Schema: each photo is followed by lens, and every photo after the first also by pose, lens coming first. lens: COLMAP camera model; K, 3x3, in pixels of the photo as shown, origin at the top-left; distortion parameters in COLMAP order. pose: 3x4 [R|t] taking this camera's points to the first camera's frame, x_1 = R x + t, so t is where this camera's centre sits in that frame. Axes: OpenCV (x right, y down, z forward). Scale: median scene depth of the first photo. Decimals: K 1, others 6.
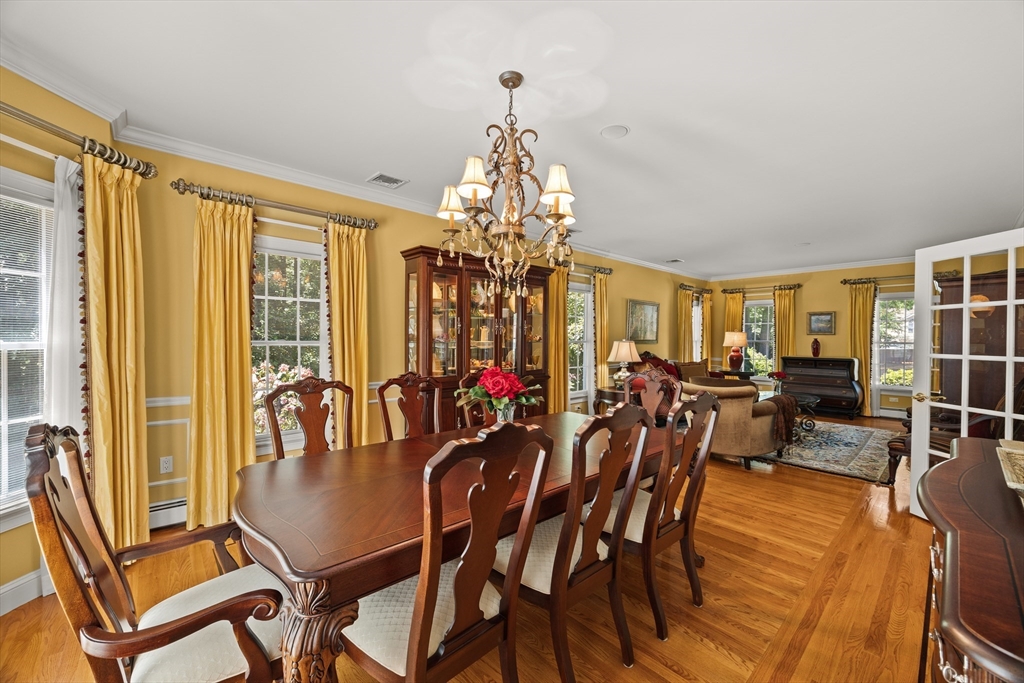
lens RADIAL K [[403.5, 0, 510.9], [0, 403.5, 334.0], [0, 0, 1]] dist [-0.001377, 0.000129]
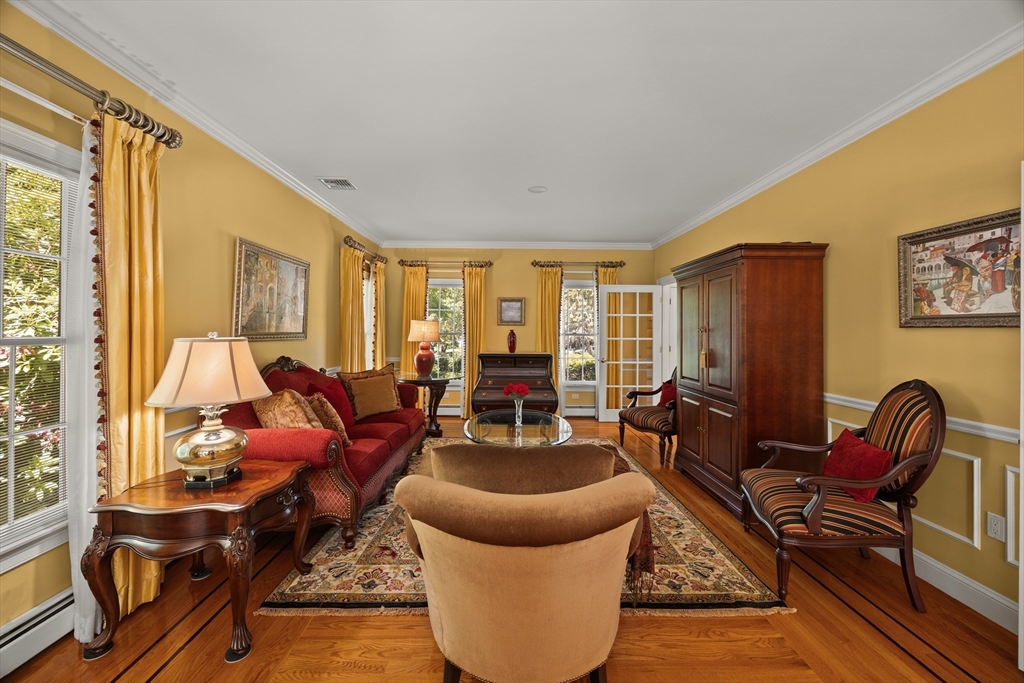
lens RADIAL K [[403.5, 0, 510.9], [0, 403.5, 334.0], [0, 0, 1]] dist [-0.001377, 0.000129]
pose [[0.662171, -0.007947, 0.749310, 0.153057], [-0.007134, 0.999832, 0.016909, 0.005874], [-0.749319, -0.016543, 0.662003, 0.470023]]
